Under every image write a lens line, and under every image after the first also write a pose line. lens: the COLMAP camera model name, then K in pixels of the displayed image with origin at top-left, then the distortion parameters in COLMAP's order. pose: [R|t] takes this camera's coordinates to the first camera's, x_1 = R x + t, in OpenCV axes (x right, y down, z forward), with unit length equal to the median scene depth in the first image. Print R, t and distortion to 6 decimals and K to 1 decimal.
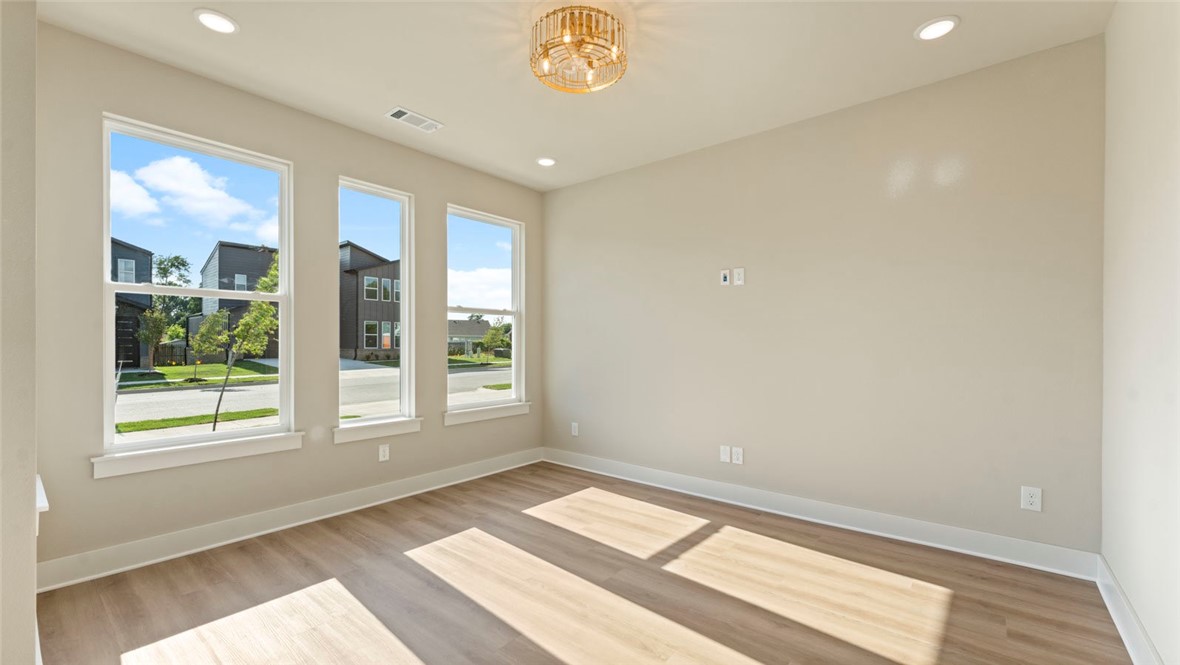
lens RADIAL K [[481.0, 0, 591.8], [0, 481.0, 340.1], [0, 0, 1]] dist [0.001976, 0.000491]
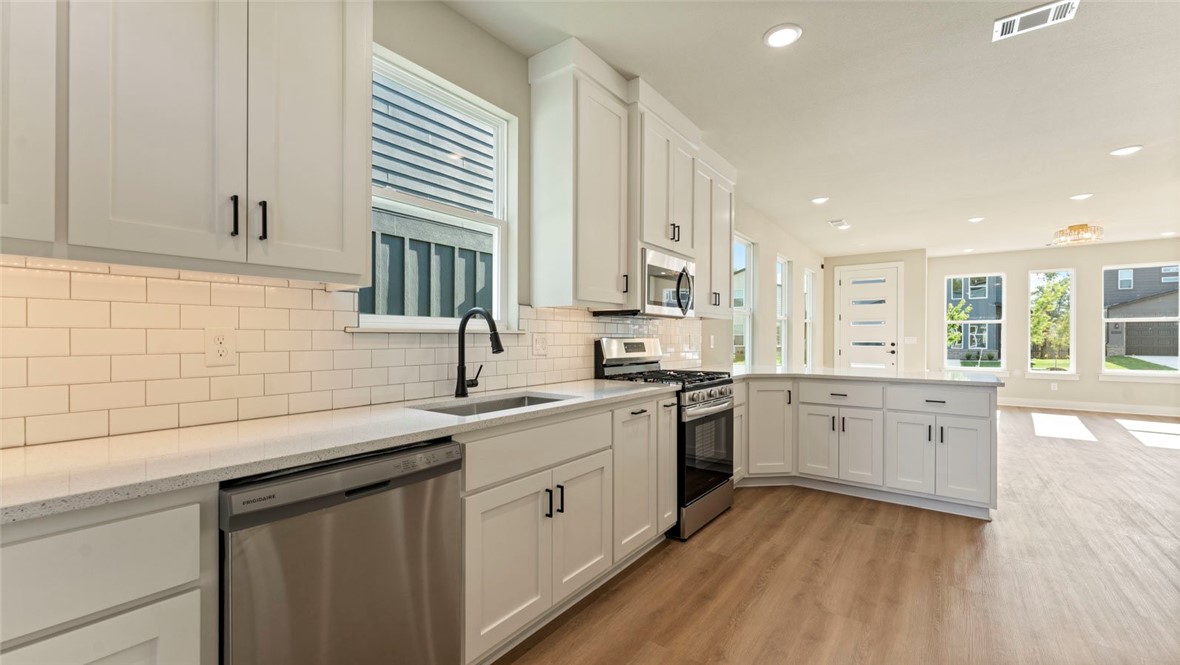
lens RADIAL K [[481.0, 0, 591.8], [0, 481.0, 340.1], [0, 0, 1]] dist [0.001976, 0.000491]
pose [[0.066644, 0.004669, -0.997766, 1.510074], [0.002694, 0.999985, 0.004859, -0.000996], [0.997773, -0.003012, 0.066630, -1.177734]]
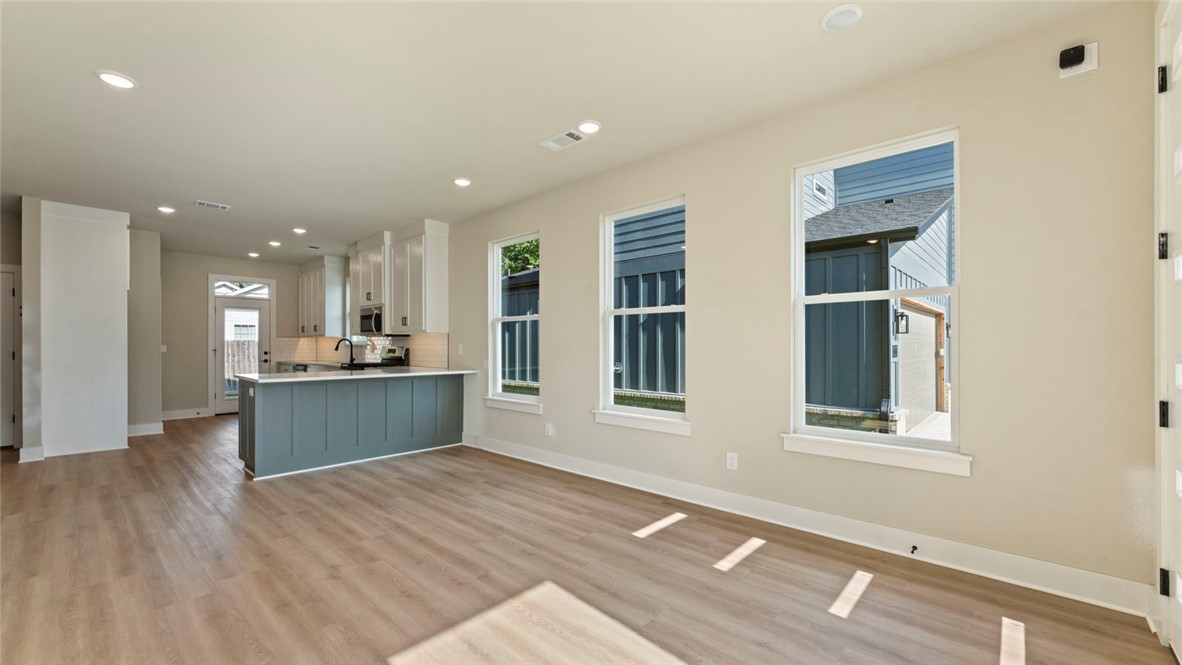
lens RADIAL K [[481.8, 0, 592.8], [0, 481.8, 340.1], [0, 0, 1]] dist [0.001976, 0.000491]
pose [[-0.998226, 0.002253, 0.059488, -0.085444], [0.001274, 0.999863, -0.016476, 0.005281], [-0.059517, -0.016371, -0.998093, 0.564073]]
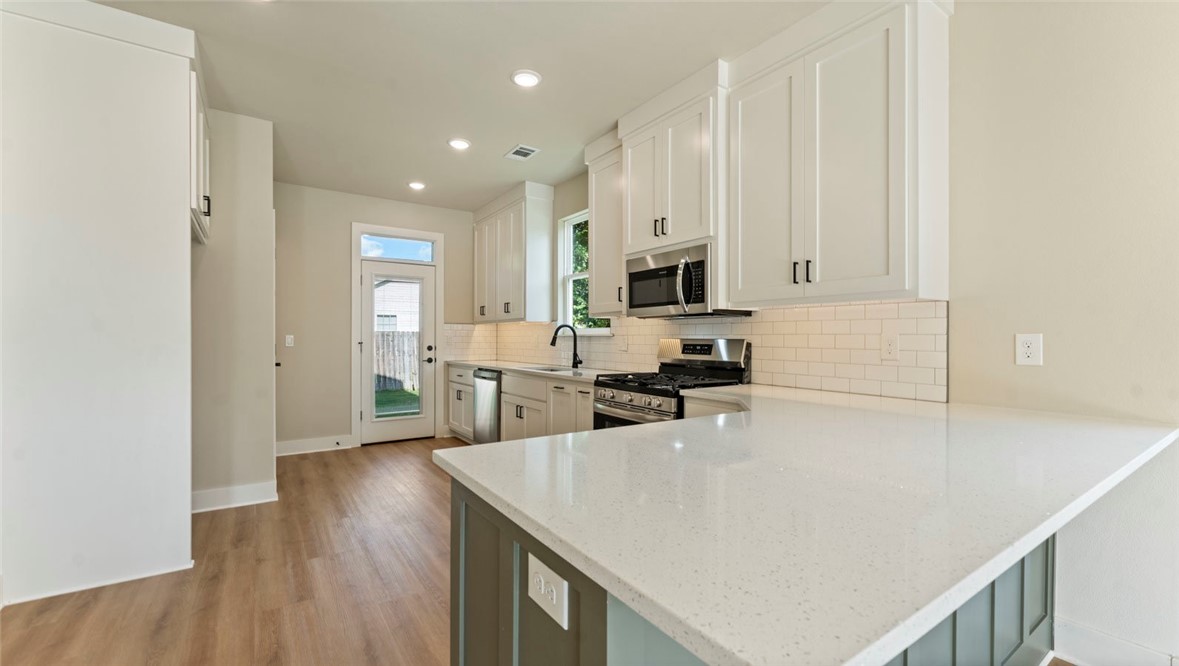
lens RADIAL K [[480.6, 0, 591.3], [0, 480.6, 340.6], [0, 0, 1]] dist [0.001976, 0.000491]
pose [[-0.962755, -0.005218, 0.270323, 0.665395], [-0.005960, 0.999980, -0.001923, 0.004330], [-0.270308, -0.003462, -0.962768, -0.279665]]
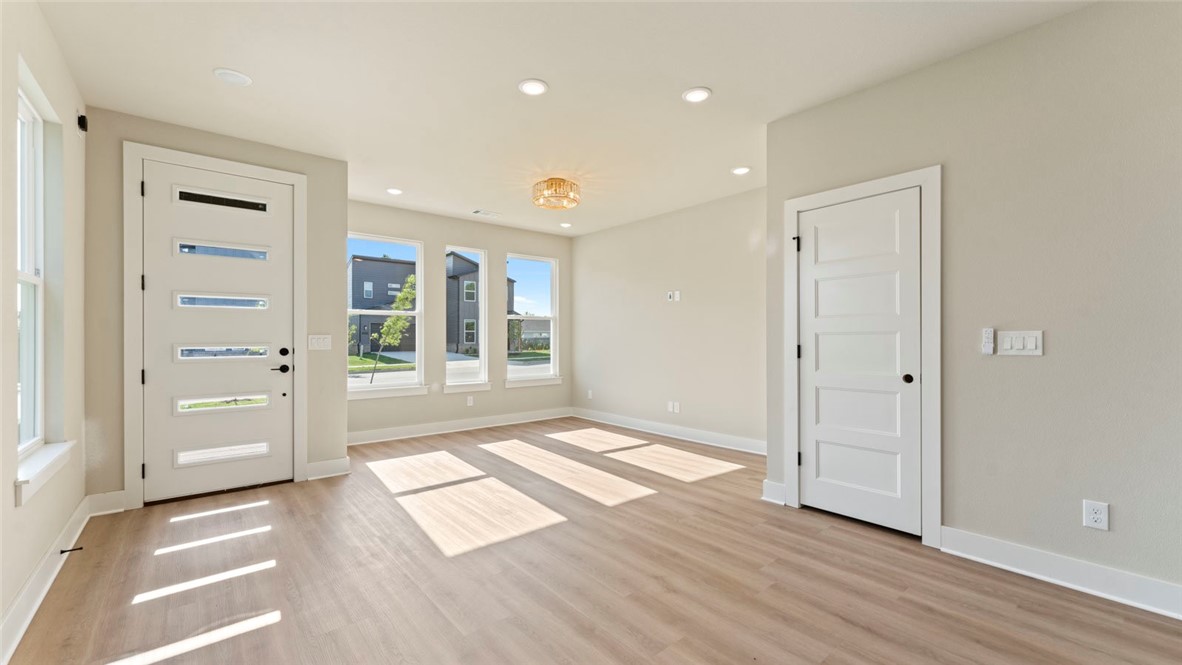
lens RADIAL K [[481.8, 0, 592.8], [0, 481.8, 340.1], [0, 0, 1]] dist [0.001976, 0.000491]
pose [[0.983079, -0.000488, -0.183183, 0.288666], [0.002097, 0.999961, 0.008591, 0.000698], [0.183172, -0.008830, 0.983041, -0.561780]]
